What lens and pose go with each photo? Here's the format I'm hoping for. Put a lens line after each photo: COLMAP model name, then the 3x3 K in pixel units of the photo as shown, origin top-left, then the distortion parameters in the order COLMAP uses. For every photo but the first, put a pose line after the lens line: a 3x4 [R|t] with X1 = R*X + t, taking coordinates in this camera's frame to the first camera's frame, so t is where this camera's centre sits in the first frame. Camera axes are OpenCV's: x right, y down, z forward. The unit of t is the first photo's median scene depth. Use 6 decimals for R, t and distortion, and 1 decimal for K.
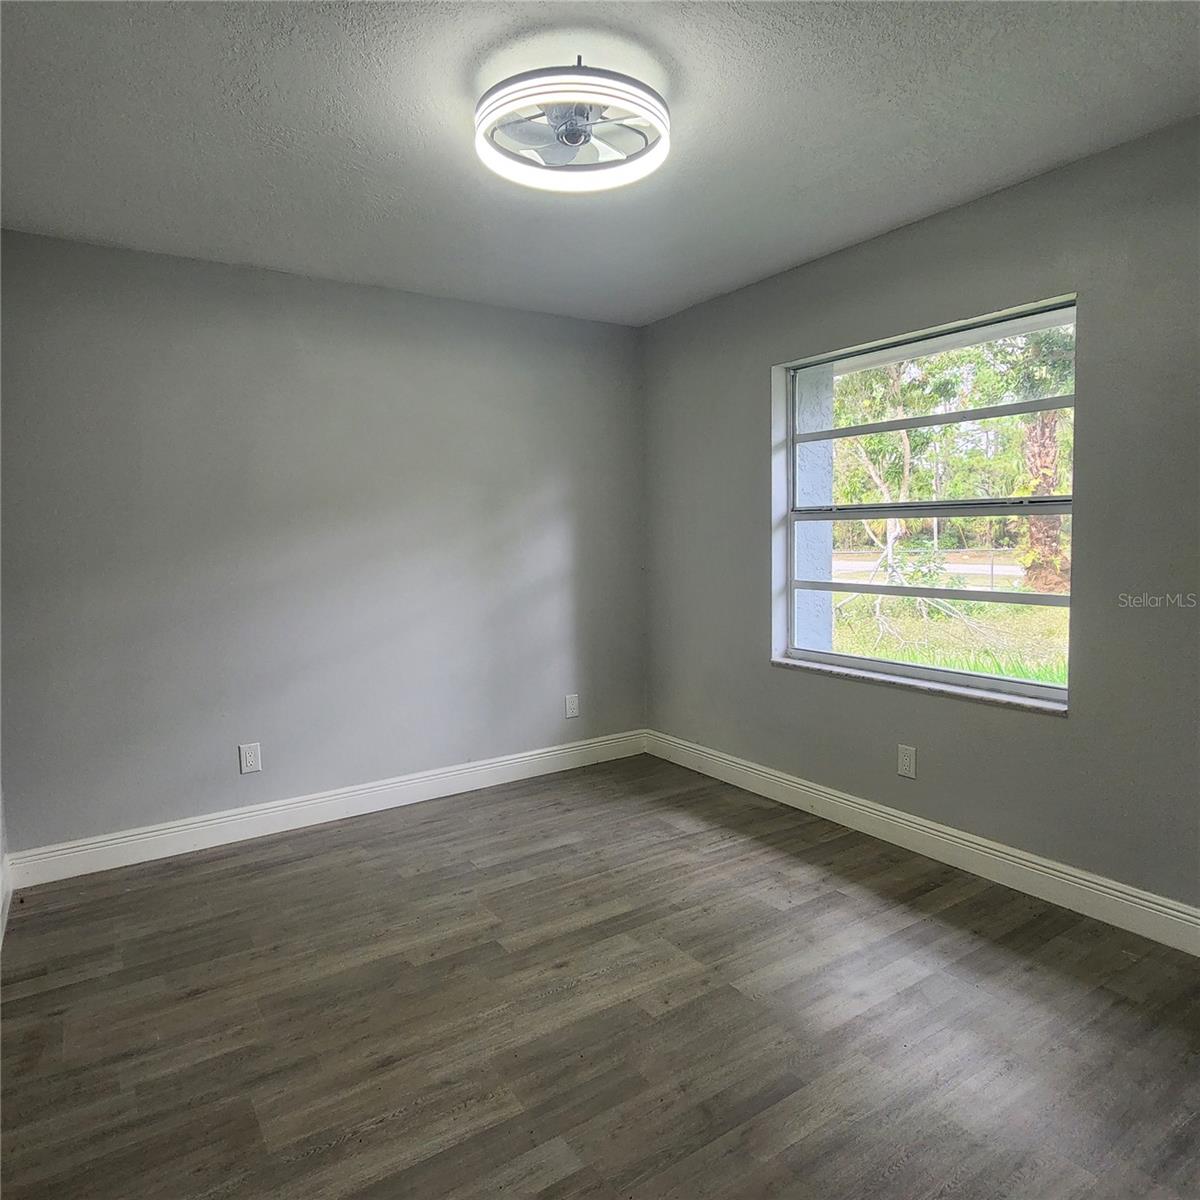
lens RADIAL K [[794.1, 0, 598.4], [0, 794.1, 597.1], [0, 0, 1]] dist [0.000570, -0.002962]
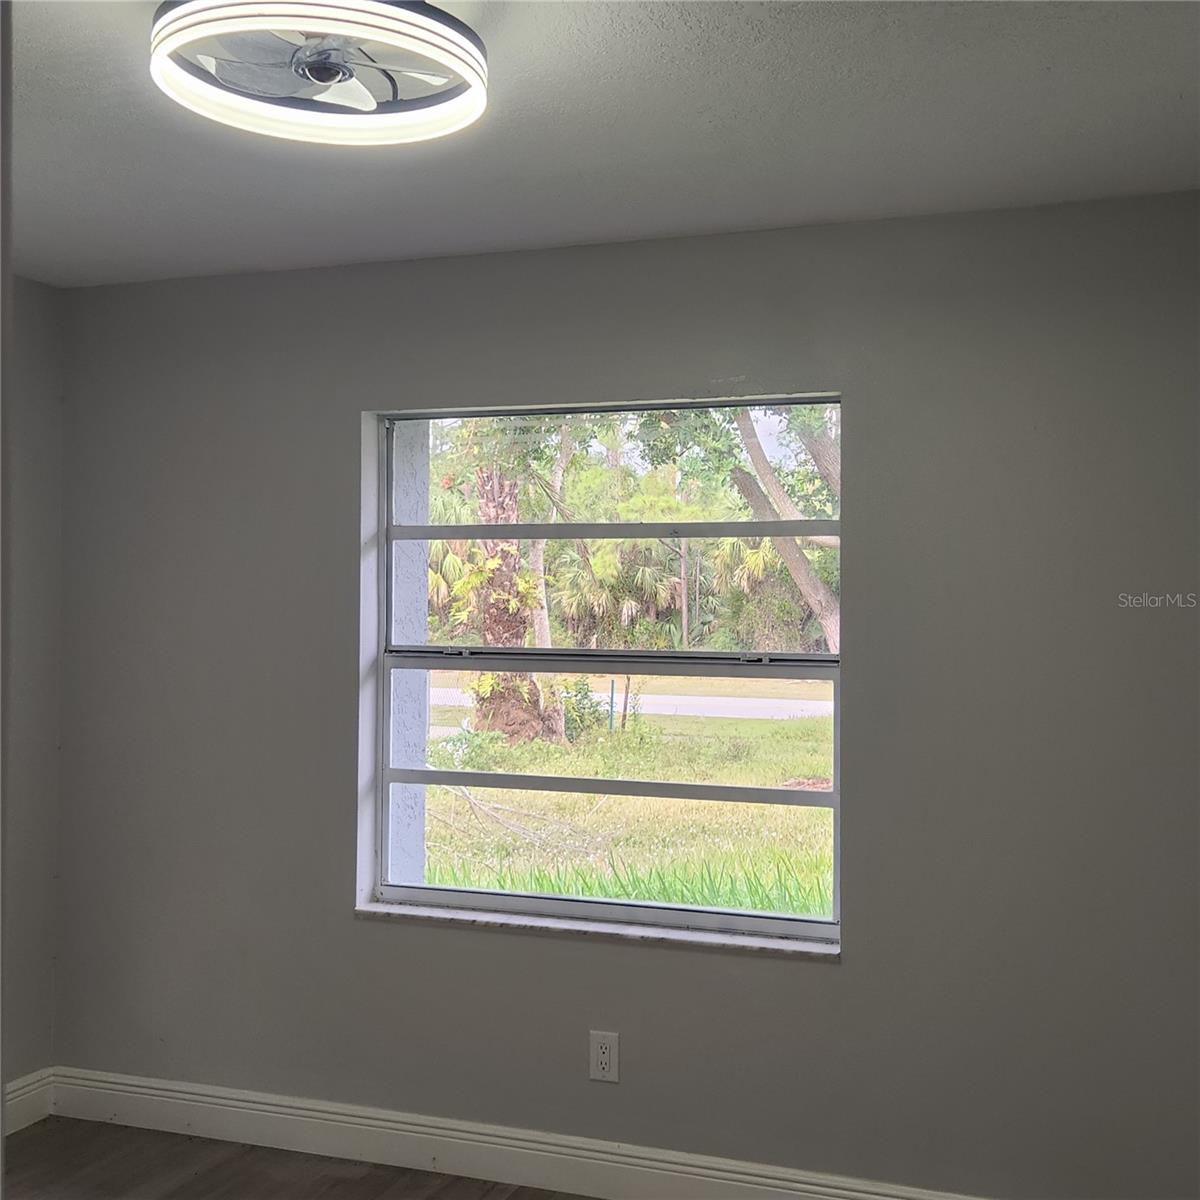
lens RADIAL K [[1488.2, 0, 600.0], [0, 1488.2, 600.0], [0, 0, 1]] dist [0.072964, -0.038950]
pose [[0.806619, 0.030961, 0.590261, -0.289890], [0.023620, 0.996141, -0.084530, -0.048935], [-0.590600, 0.082126, 0.802775, 0.003408]]
